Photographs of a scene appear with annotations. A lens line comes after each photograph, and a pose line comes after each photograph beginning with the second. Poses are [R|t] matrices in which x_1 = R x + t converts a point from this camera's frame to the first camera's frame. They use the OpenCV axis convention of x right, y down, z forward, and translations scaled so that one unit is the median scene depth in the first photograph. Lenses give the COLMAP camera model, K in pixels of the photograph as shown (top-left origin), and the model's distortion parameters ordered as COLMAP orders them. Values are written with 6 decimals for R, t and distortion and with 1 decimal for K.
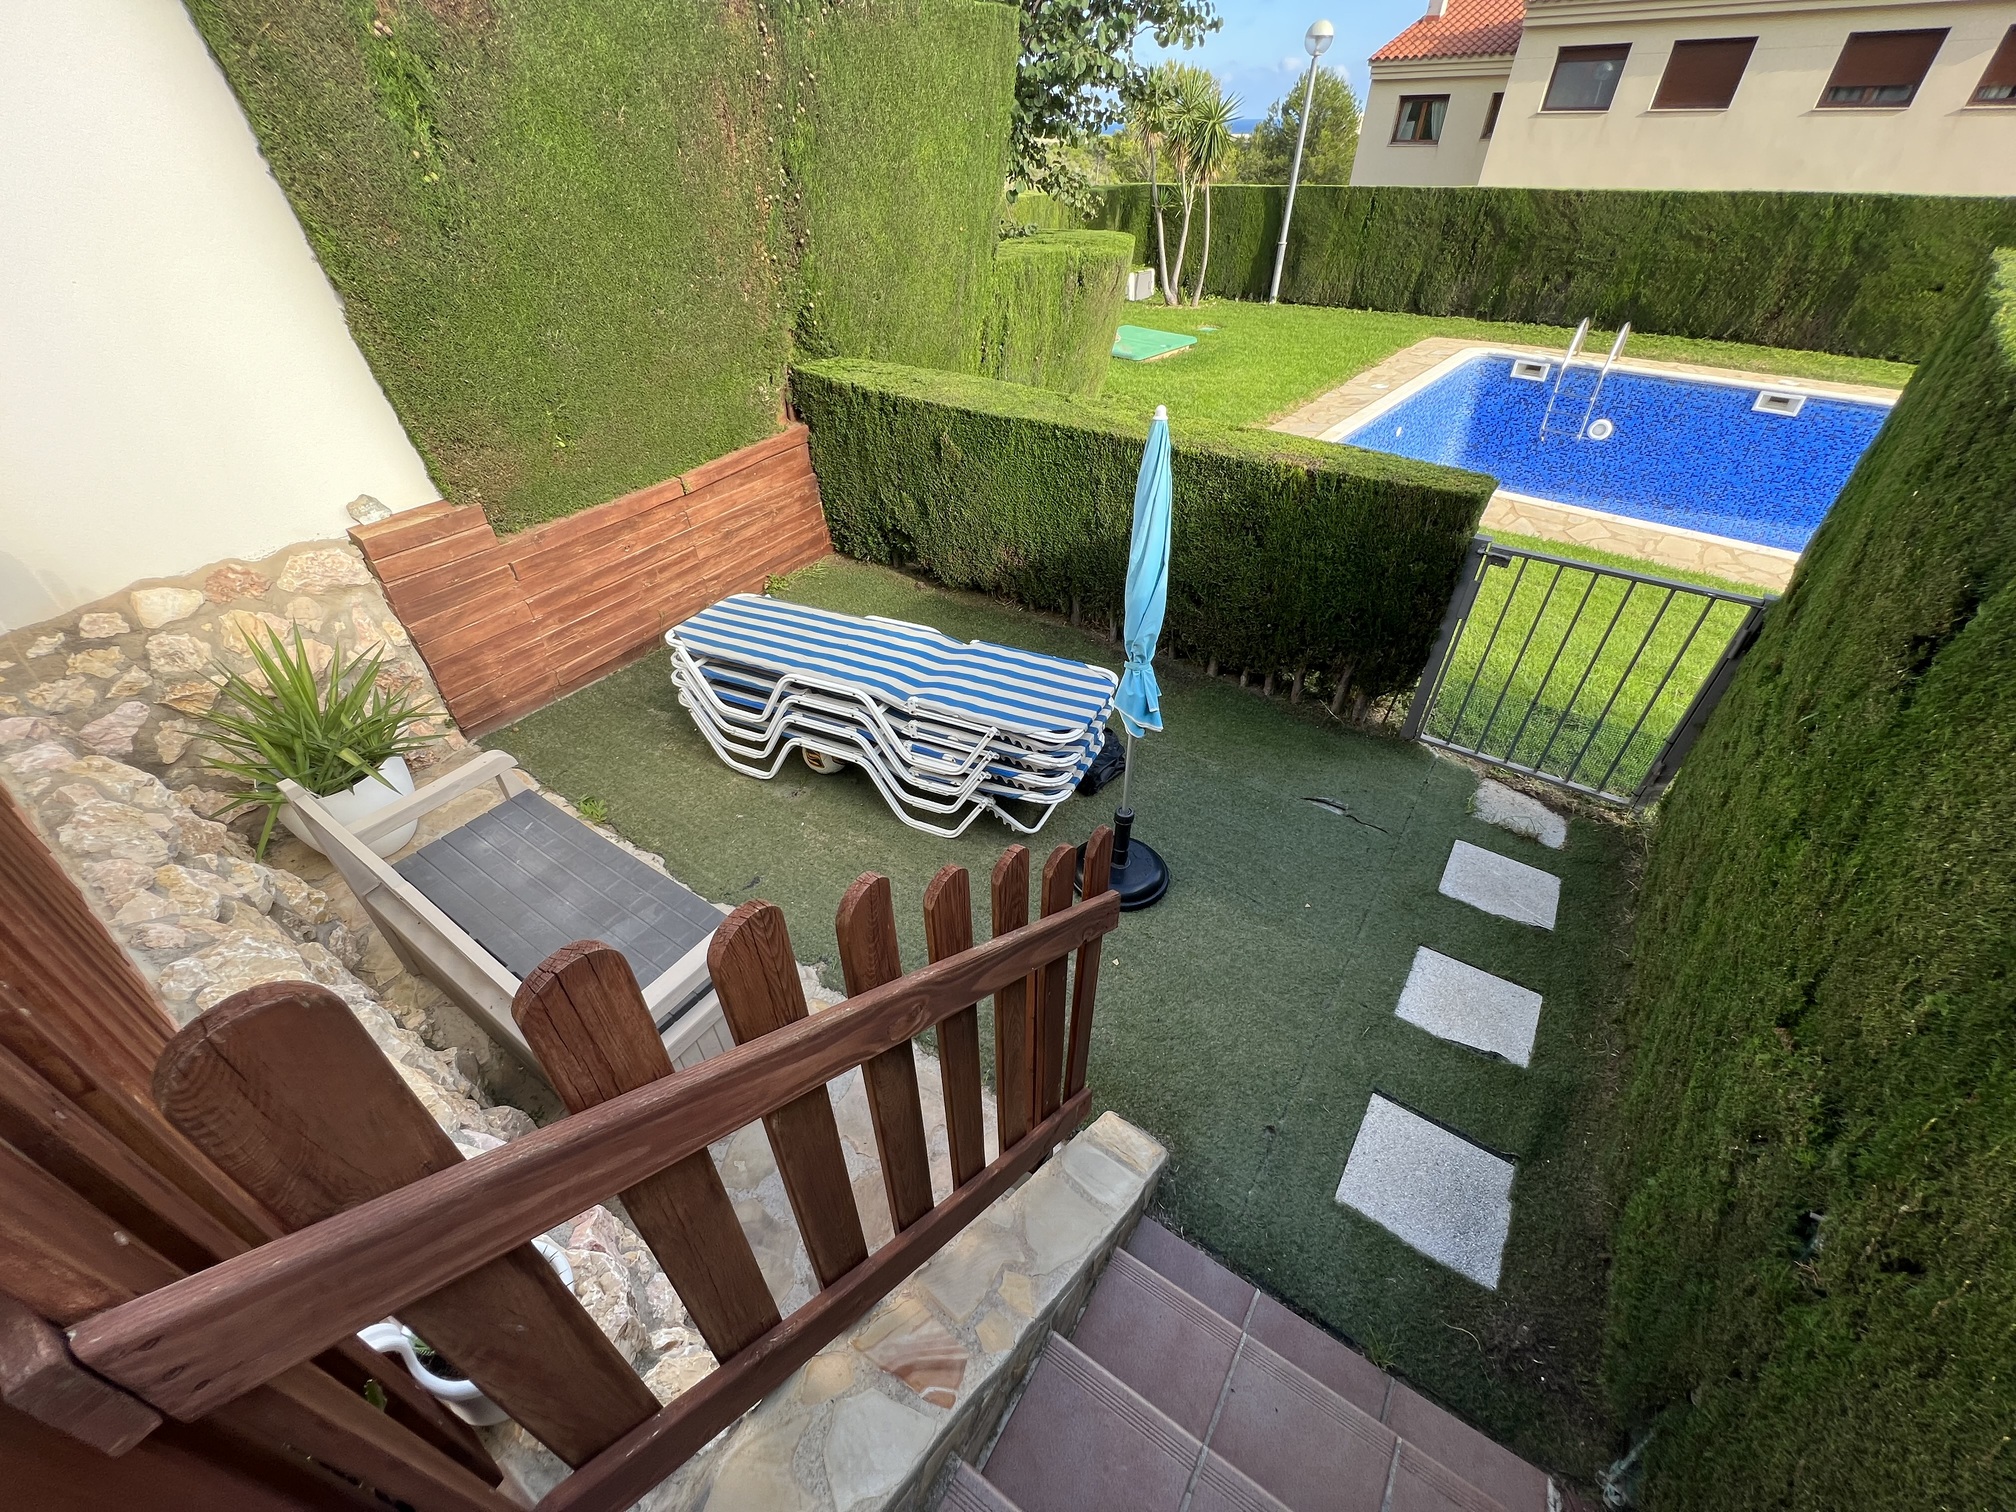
lens RADIAL K [[807.1, 0, 1007.7], [0, 807.1, 750.0], [0, 0, 1]] dist [-0.001088, 0.000403]
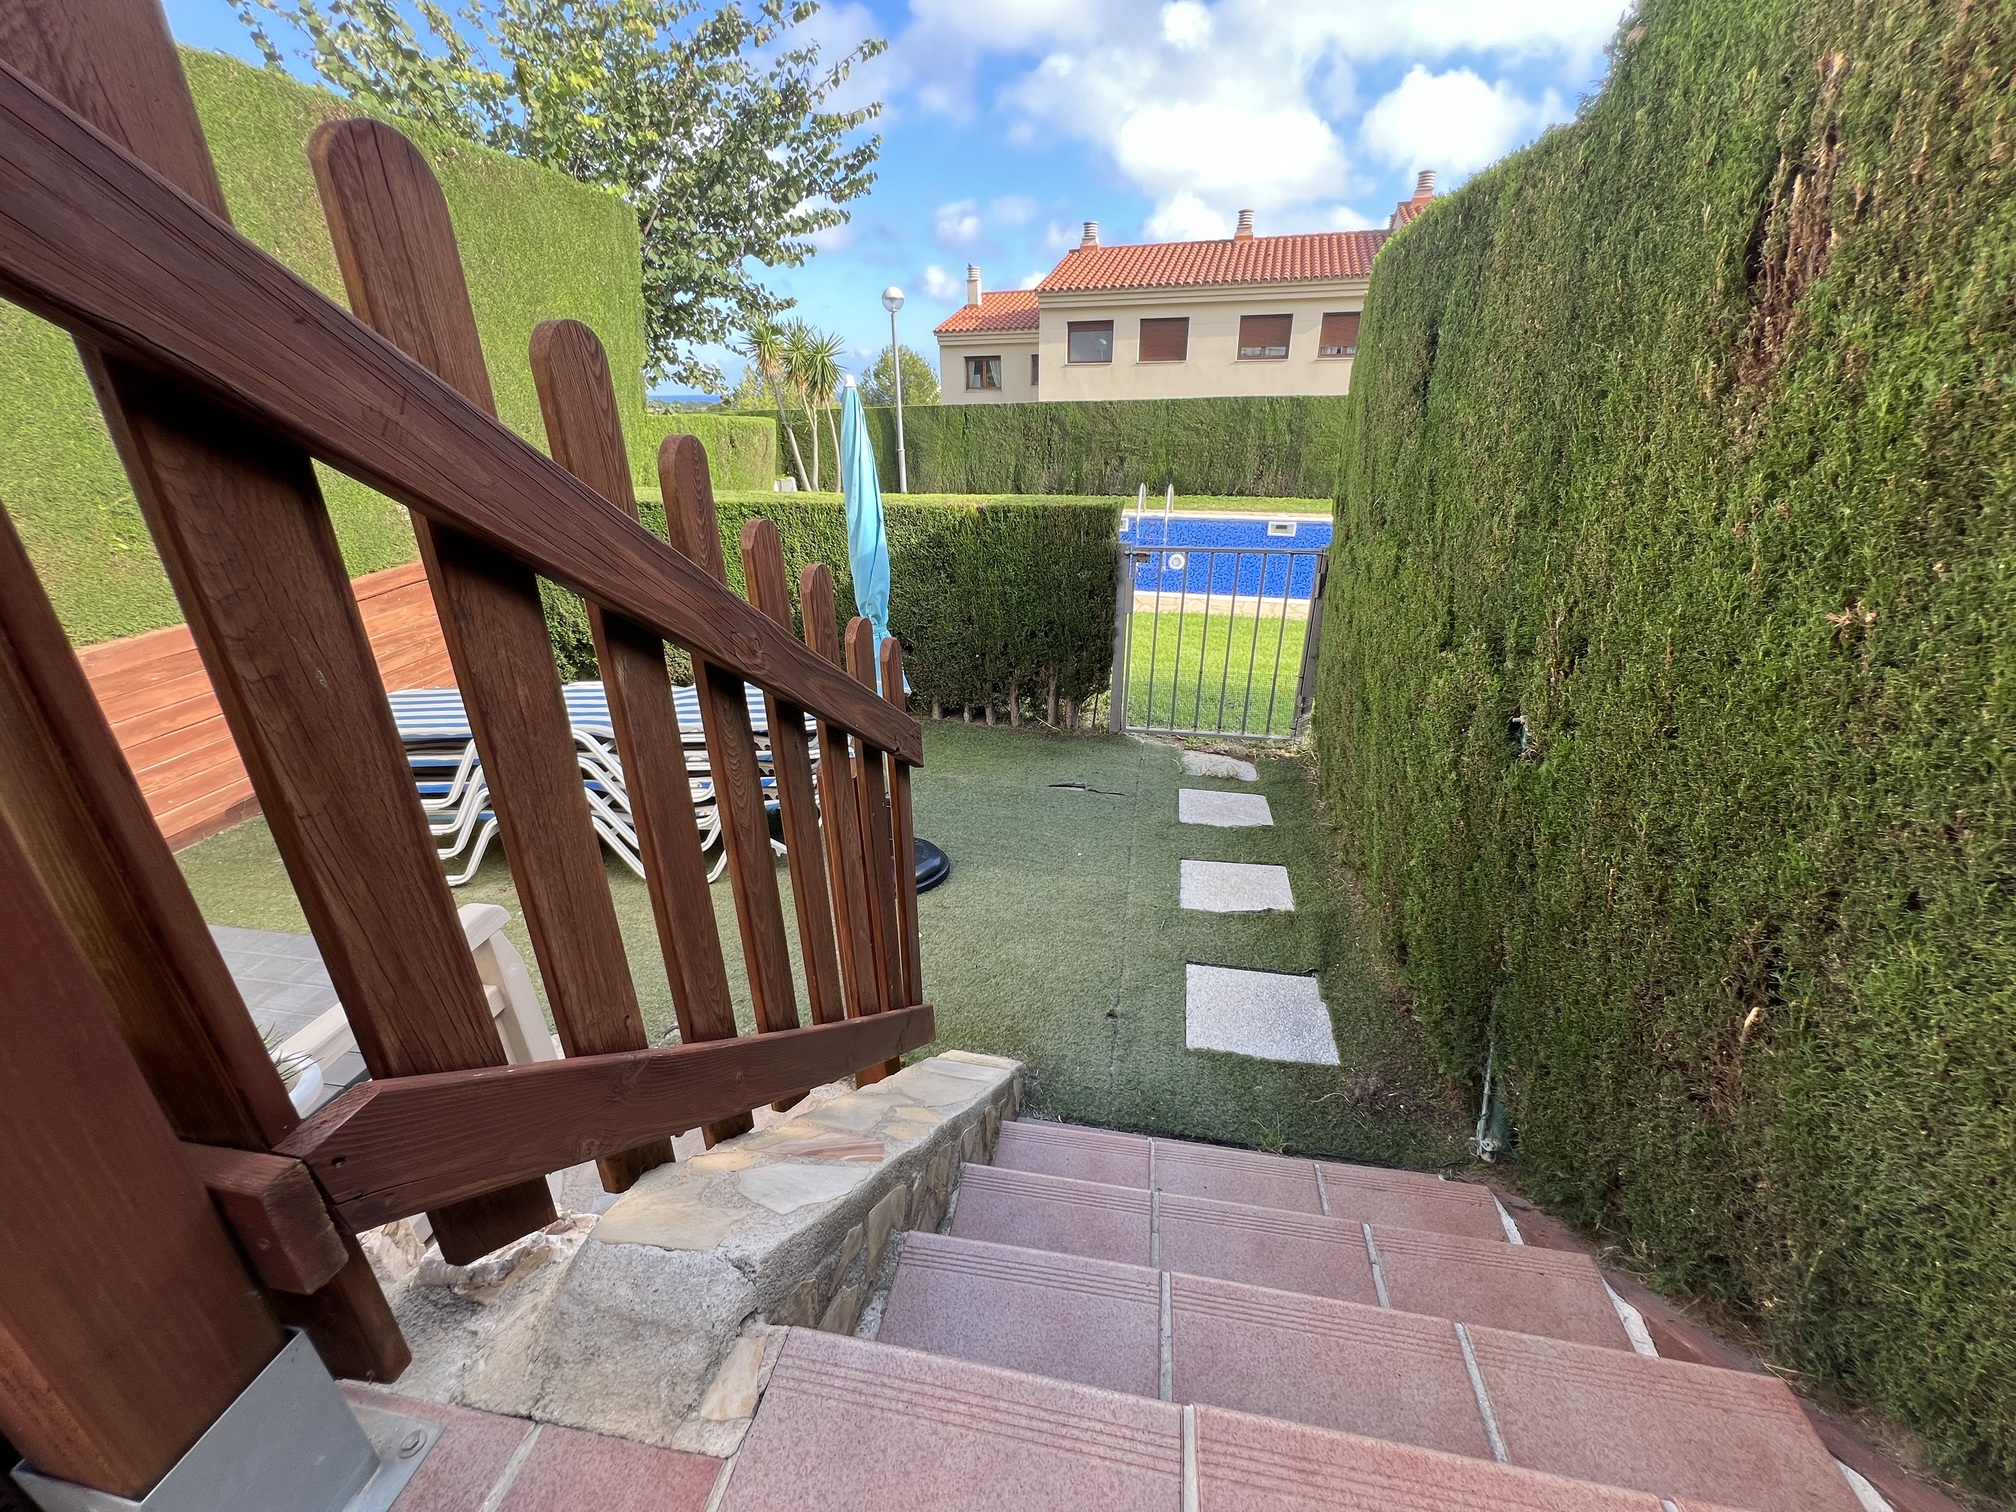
lens RADIAL K [[807.1, 0, 1003.3], [0, 807.1, 766.9], [0, 0, 1]] dist [-0.001088, 0.000403]
pose [[0.917721, -0.166697, 0.360555, -0.050904], [0.249588, 0.948116, -0.196930, 0.173222], [-0.309020, 0.270717, 0.911712, 0.028847]]
